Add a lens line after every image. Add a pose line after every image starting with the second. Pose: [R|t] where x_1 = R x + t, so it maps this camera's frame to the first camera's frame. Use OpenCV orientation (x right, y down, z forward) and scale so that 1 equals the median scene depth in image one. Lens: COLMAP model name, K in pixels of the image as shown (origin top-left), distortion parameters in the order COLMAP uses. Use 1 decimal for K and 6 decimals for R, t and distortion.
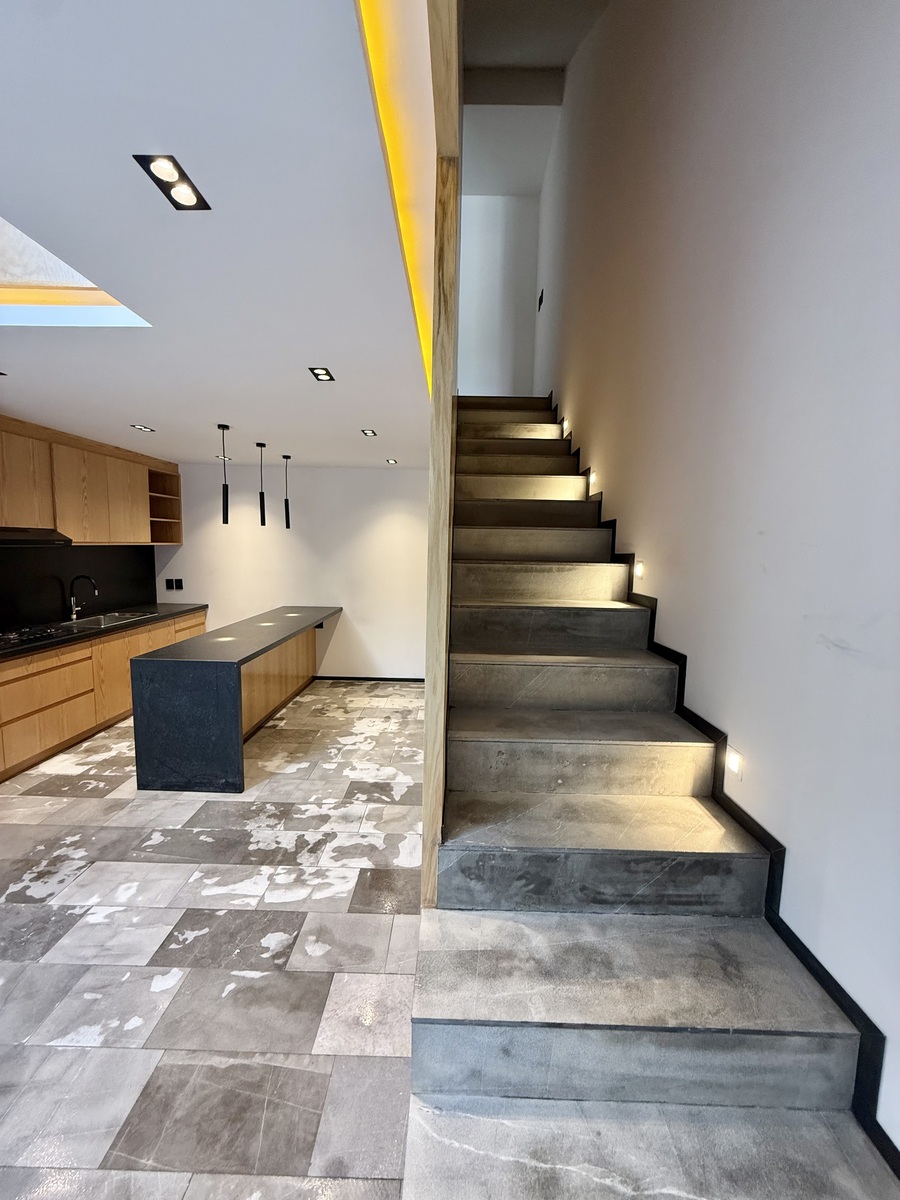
lens RADIAL K [[477.9, 0, 452.1], [0, 477.9, 597.6], [0, 0, 1]] dist [0.000481, 0.000320]
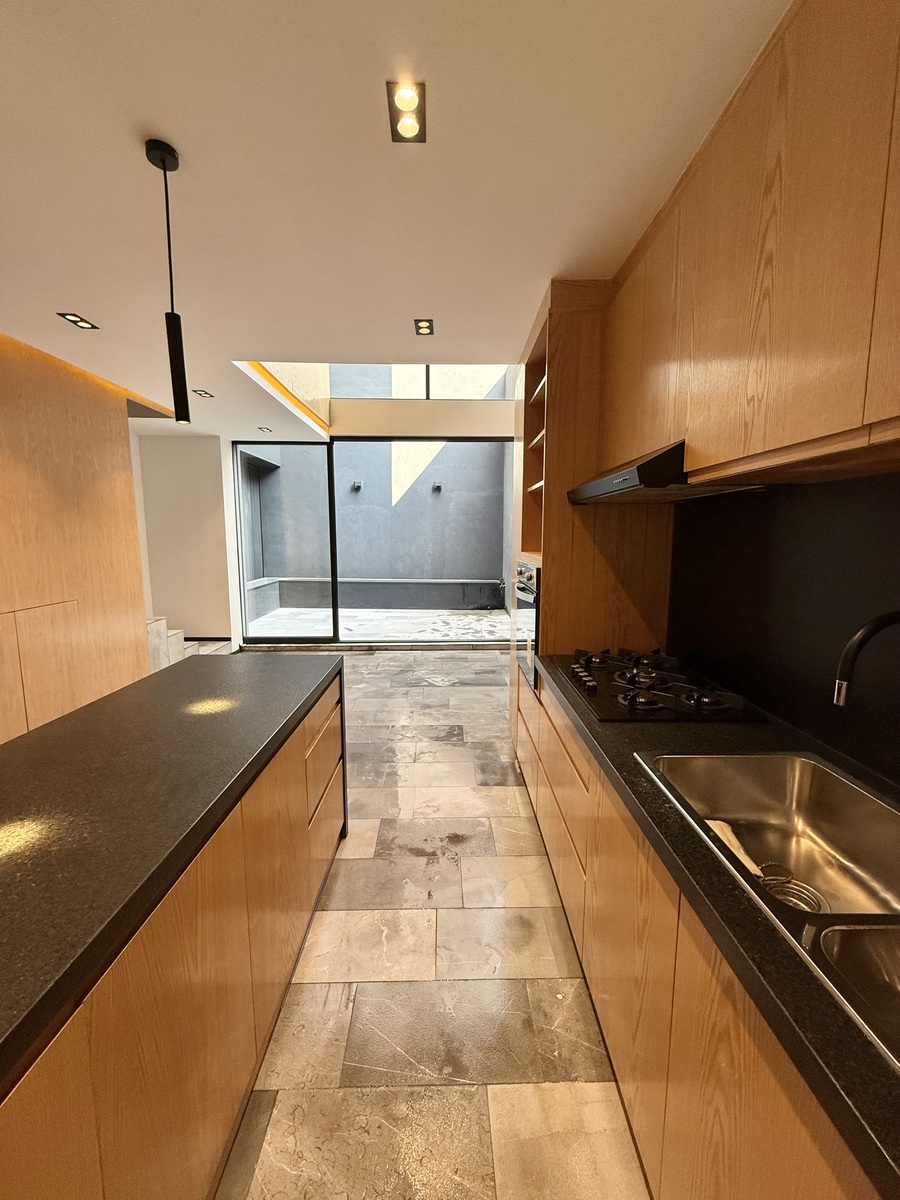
lens RADIAL K [[477.9, 0, 451.2], [0, 477.9, 597.1], [0, 0, 1]] dist [0.000481, 0.000320]
pose [[-0.999201, -0.017921, -0.035721, -0.700083], [-0.025906, 0.971050, 0.237469, -0.116310], [0.030431, 0.238205, -0.970738, 1.458641]]
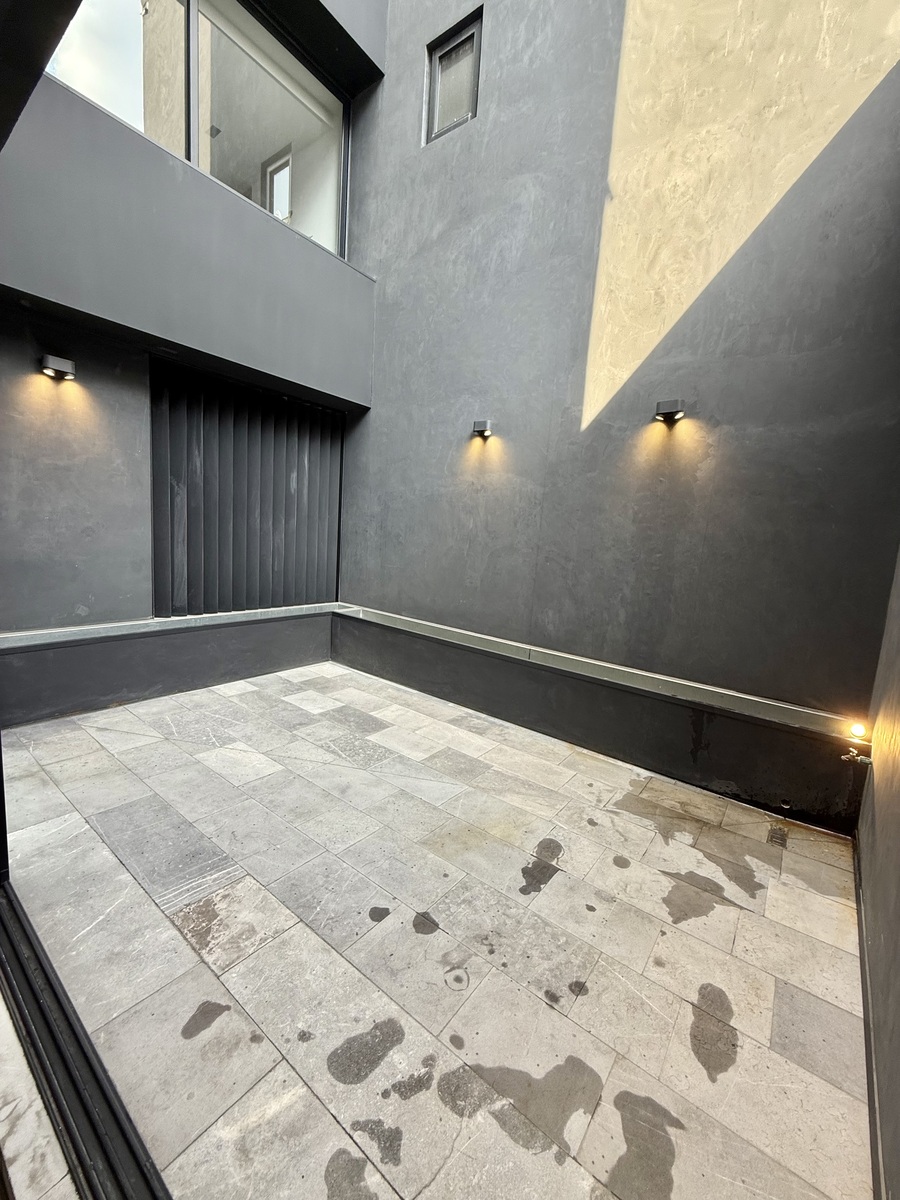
lens RADIAL K [[477.9, 0, 451.4], [0, 477.9, 598.0], [0, 0, 1]] dist [0.000481, 0.000320]
pose [[-0.797309, -0.150529, 0.584500, -0.960509], [-0.017732, 0.973825, 0.226605, 0.054978], [-0.603311, 0.170310, -0.779108, -0.128333]]
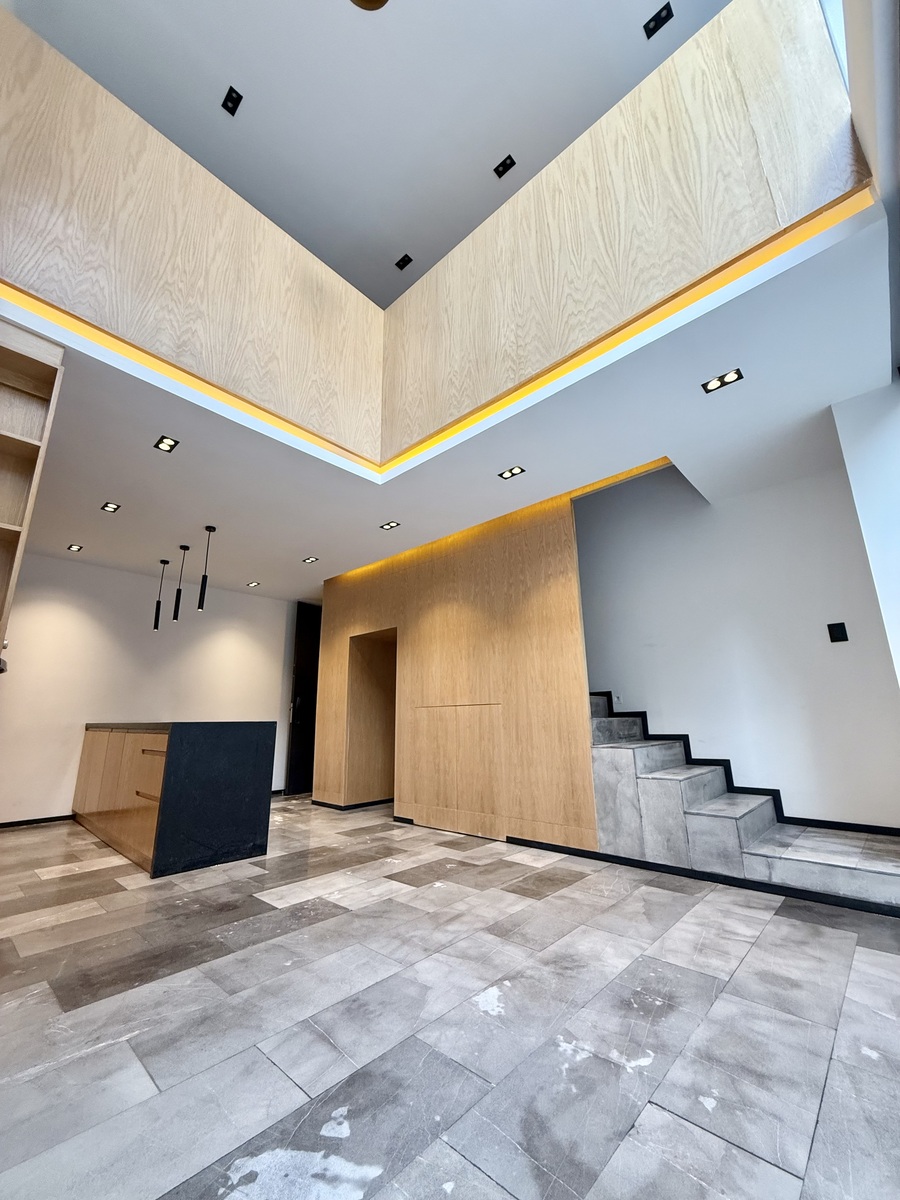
lens RADIAL K [[477.9, 0, 451.3], [0, 477.9, 596.4], [0, 0, 1]] dist [0.000481, 0.000320]
pose [[0.671067, 0.157764, 0.724417, -0.901074], [0.107209, 0.946178, -0.305374, 0.210860], [-0.733605, 0.282590, 0.618035, -0.090896]]
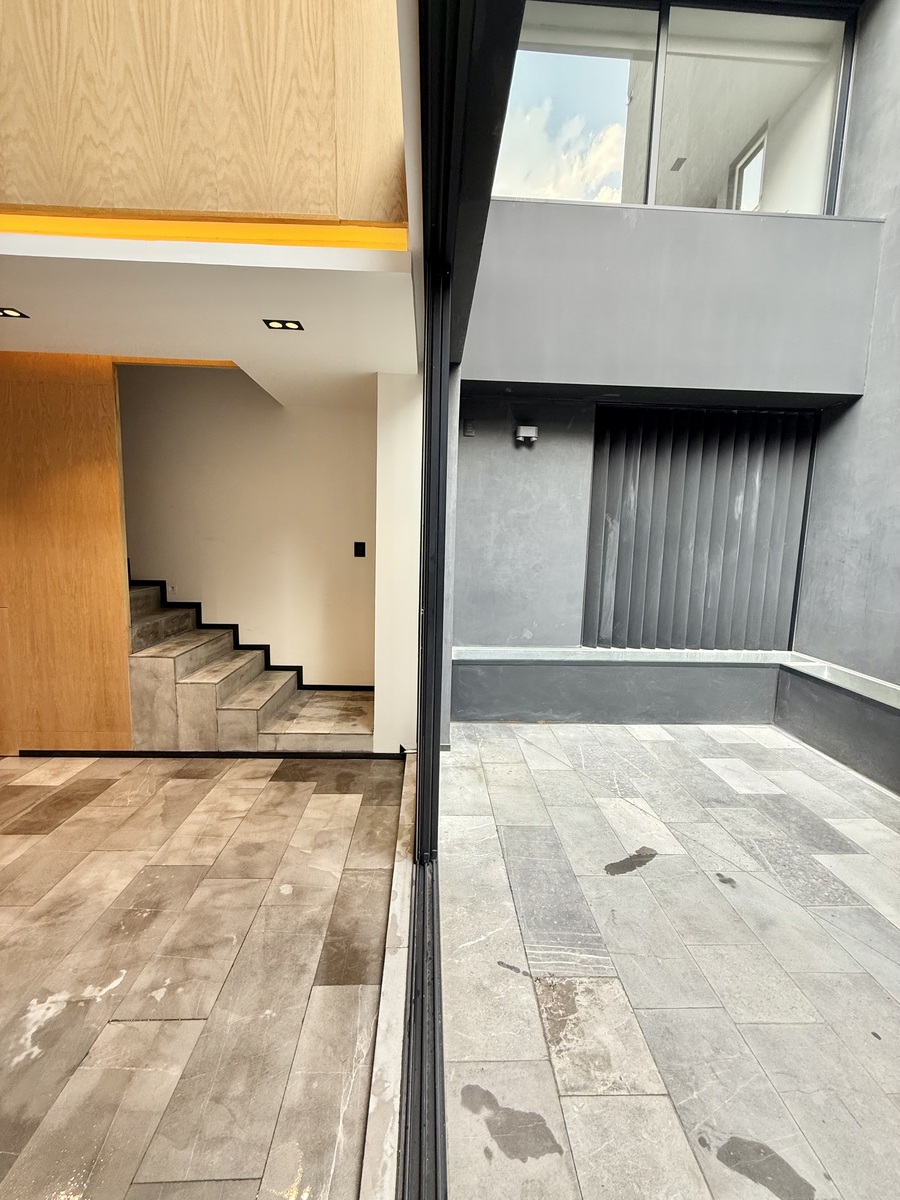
lens RADIAL K [[477.9, 0, 451.1], [0, 477.9, 597.2], [0, 0, 1]] dist [0.000481, 0.000320]
pose [[-0.051560, -0.143259, 0.988341, -0.905429], [0.079082, 0.985964, 0.147040, 0.042206], [-0.995534, 0.085741, -0.039507, -0.209147]]
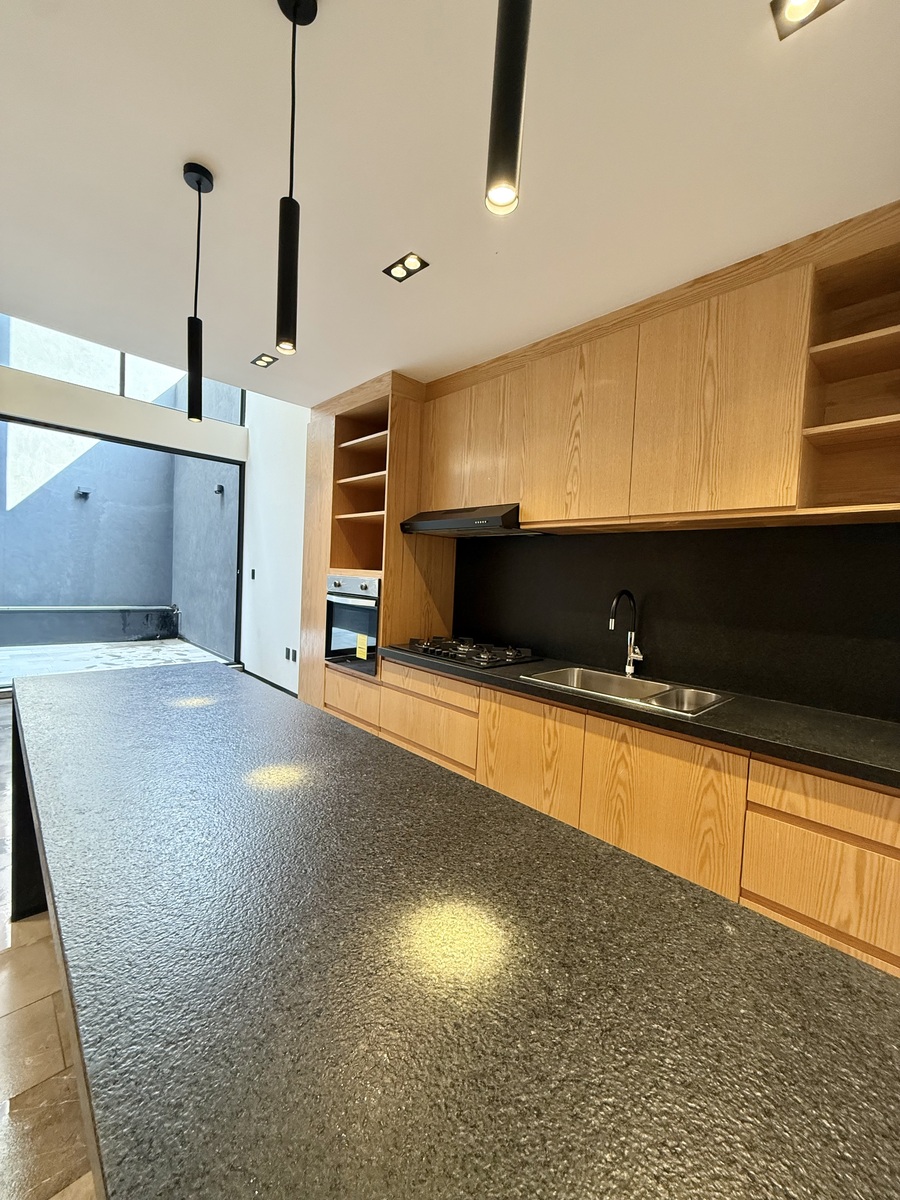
lens RADIAL K [[477.9, 0, 451.4], [0, 477.9, 597.2], [0, 0, 1]] dist [0.000481, 0.000320]
pose [[-0.697838, -0.021857, -0.715922, -0.347388], [-0.139961, 0.984427, 0.106371, -0.081458], [0.702448, 0.174431, -0.690030, 1.496552]]
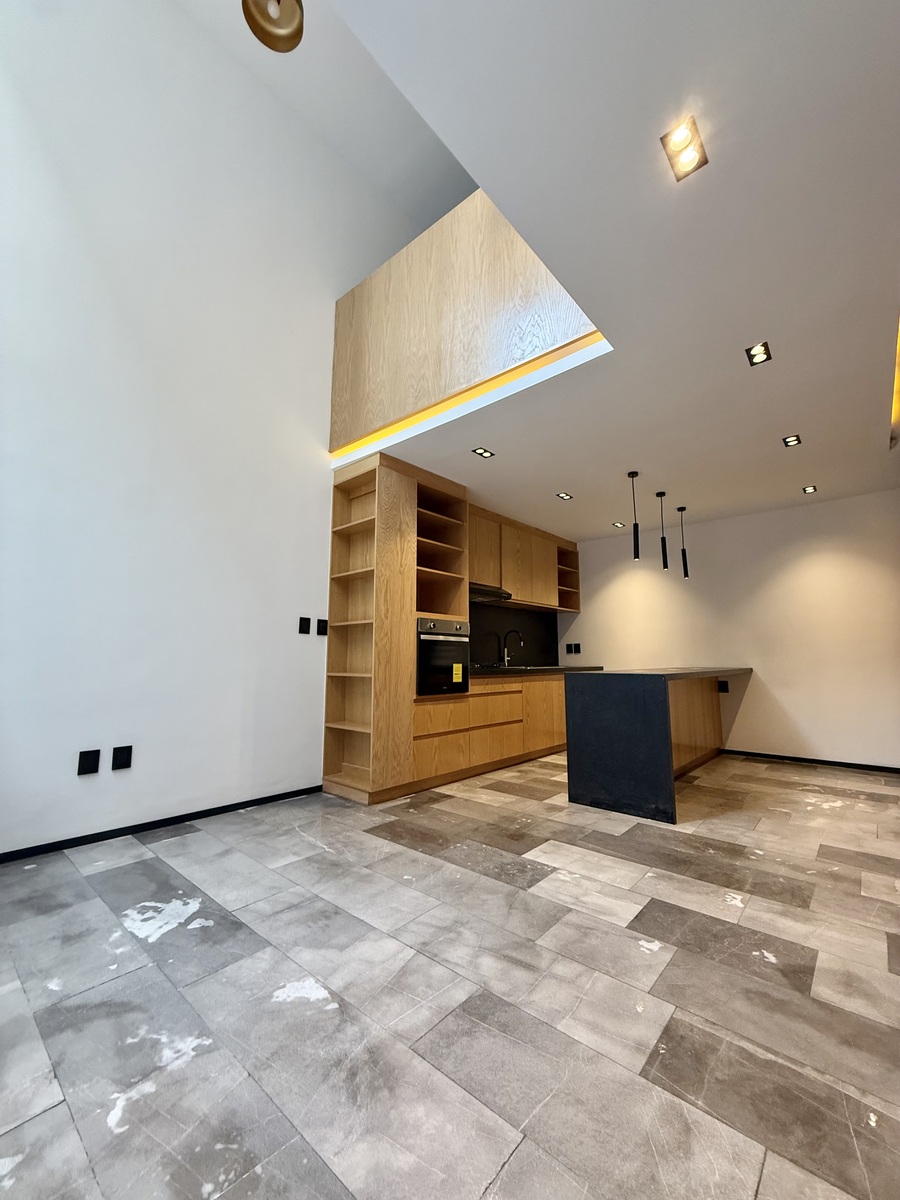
lens RADIAL K [[477.9, 0, 451.1], [0, 477.9, 597.6], [0, 0, 1]] dist [0.000481, 0.000320]
pose [[0.760117, -0.106072, -0.641070, -0.120175], [-0.054652, 0.972654, -0.225736, 0.193435], [0.647484, 0.206622, 0.733534, -0.024486]]
